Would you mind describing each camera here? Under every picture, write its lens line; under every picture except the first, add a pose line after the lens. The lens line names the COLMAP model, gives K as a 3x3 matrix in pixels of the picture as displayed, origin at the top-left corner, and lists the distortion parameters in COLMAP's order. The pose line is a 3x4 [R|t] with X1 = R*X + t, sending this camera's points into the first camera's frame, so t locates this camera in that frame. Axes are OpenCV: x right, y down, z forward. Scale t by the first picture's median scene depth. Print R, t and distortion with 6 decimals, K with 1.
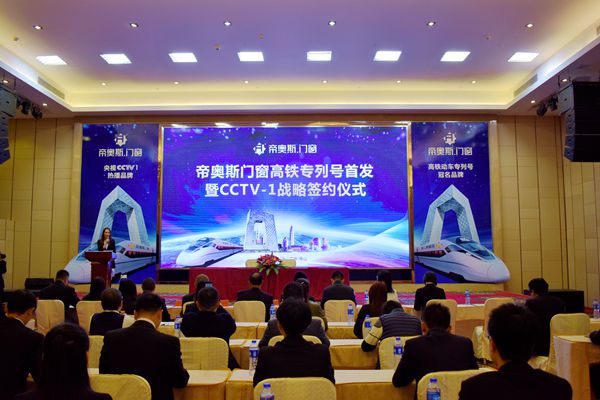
lens RADIAL K [[533.0, 0, 300.0], [0, 533.0, 200.0], [0, 0, 1]] dist [-0.092073, 0.000428]
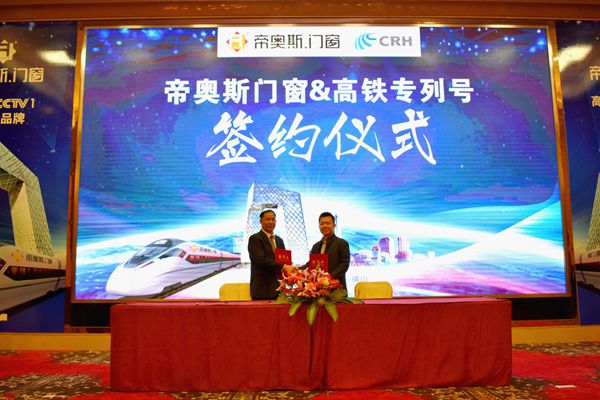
lens RADIAL K [[561.7, 0, 300.0], [0, 561.7, 200.0], [0, 0, 1]] dist [-0.083288, -0.000398]
pose [[0.999771, -0.005100, 0.020800, -0.061248], [0.005771, 0.999461, -0.032327, 0.052065], [-0.020624, 0.032440, 0.999261, 0.469442]]
